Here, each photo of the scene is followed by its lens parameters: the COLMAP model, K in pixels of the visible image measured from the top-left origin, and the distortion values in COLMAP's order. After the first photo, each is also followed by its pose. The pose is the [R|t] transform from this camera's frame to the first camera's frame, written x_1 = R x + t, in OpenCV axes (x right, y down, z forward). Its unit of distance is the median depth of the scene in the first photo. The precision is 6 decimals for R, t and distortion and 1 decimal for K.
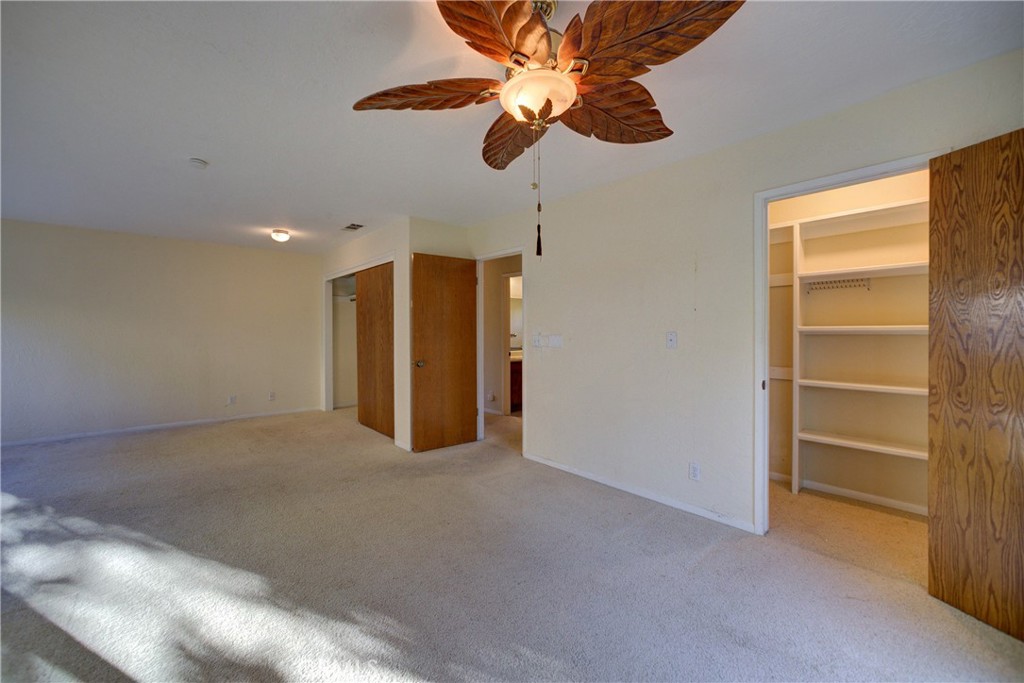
lens RADIAL K [[406.0, 0, 511.8], [0, 406.0, 334.7], [0, 0, 1]] dist [-0.018925, 0.007760]
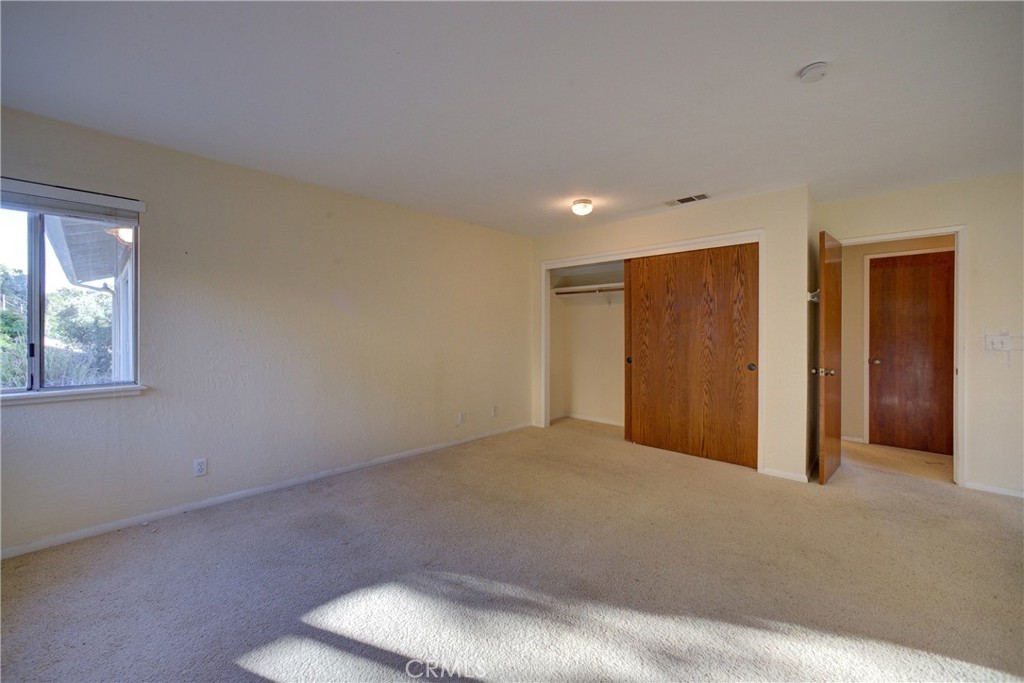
lens RADIAL K [[406.0, 0, 510.0], [0, 406.0, 332.2], [0, 0, 1]] dist [-0.018925, 0.007760]
pose [[0.996814, 0.000407, 0.079762, -0.985211], [-0.000003, 0.999987, -0.005056, -0.001931], [-0.079763, 0.005039, 0.996801, 0.292294]]
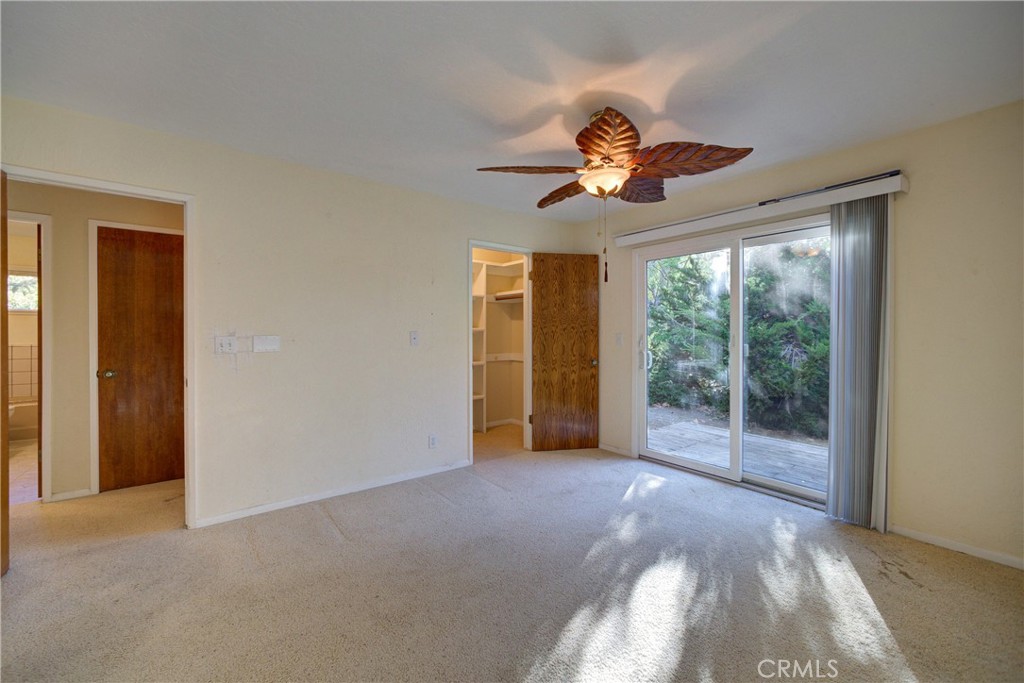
lens RADIAL K [[406.0, 0, 503.9], [0, 406.0, 336.9], [0, 0, 1]] dist [-0.018925, 0.007760]
pose [[0.083732, -0.012466, 0.996410, -0.587413], [0.006545, 0.999907, 0.011960, -0.002928], [-0.996467, 0.005520, 0.083805, 0.489379]]
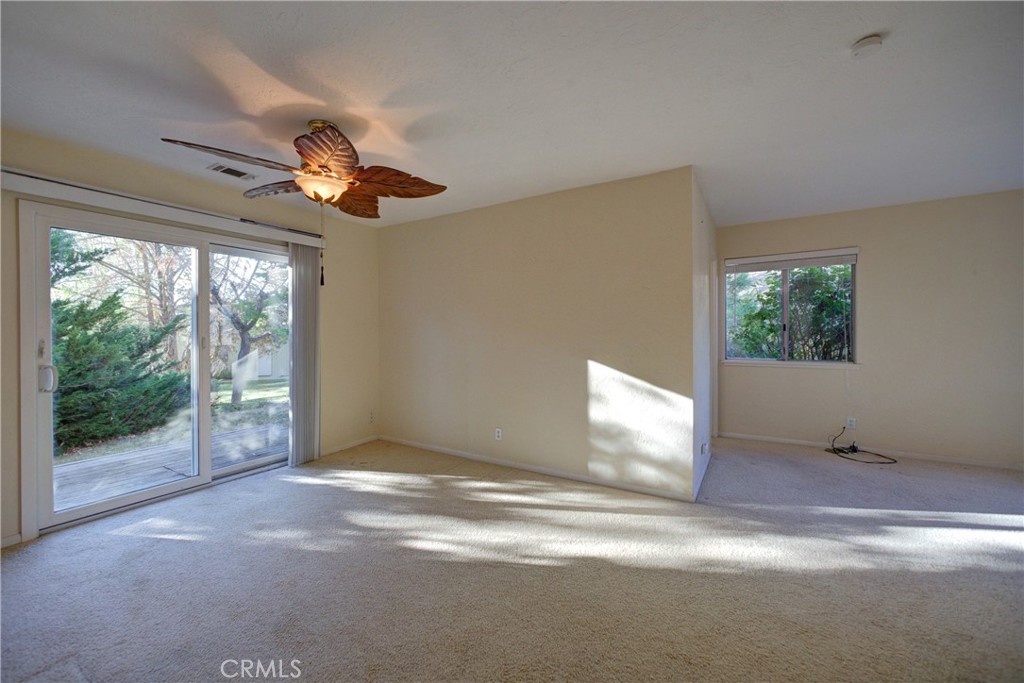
lens RADIAL K [[406.0, 0, 505.9], [0, 406.0, 330.3], [0, 0, 1]] dist [-0.018925, 0.007760]
pose [[-0.958860, 0.005064, -0.283836, -0.076389], [0.003094, 0.999968, 0.007390, -0.010177], [0.283864, 0.006208, -0.958844, 1.070245]]
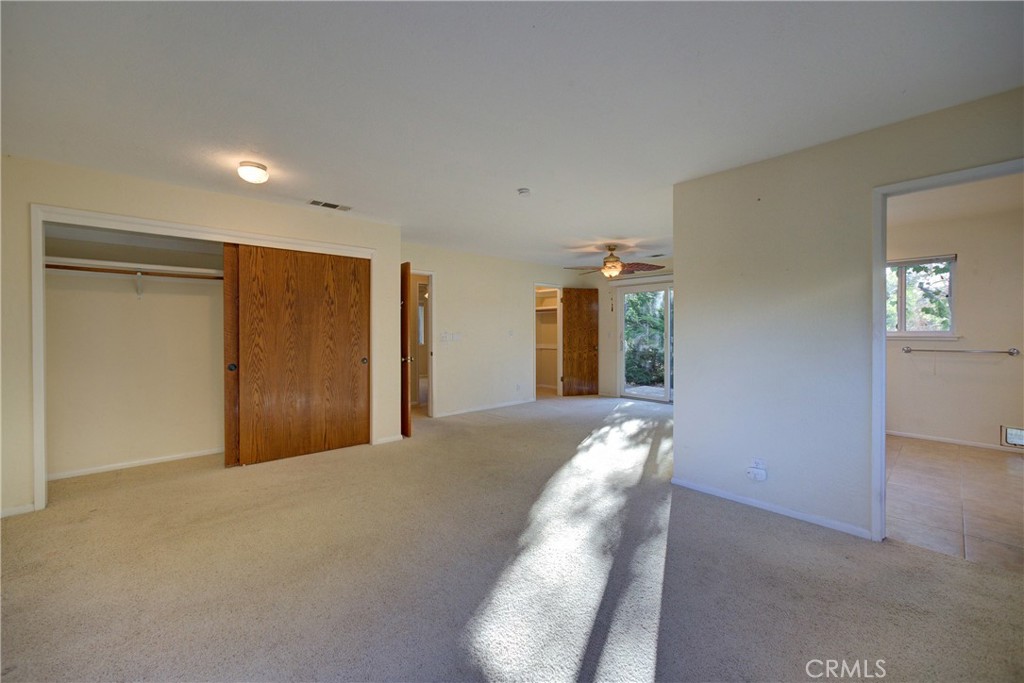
lens RADIAL K [[406.0, 0, 508.3], [0, 406.0, 333.7], [0, 0, 1]] dist [-0.018925, 0.007760]
pose [[-0.003388, -0.009211, 0.999952, -1.498637], [0.007815, 0.999927, 0.009237, -0.010100], [-0.999964, 0.007845, -0.003315, 0.784967]]
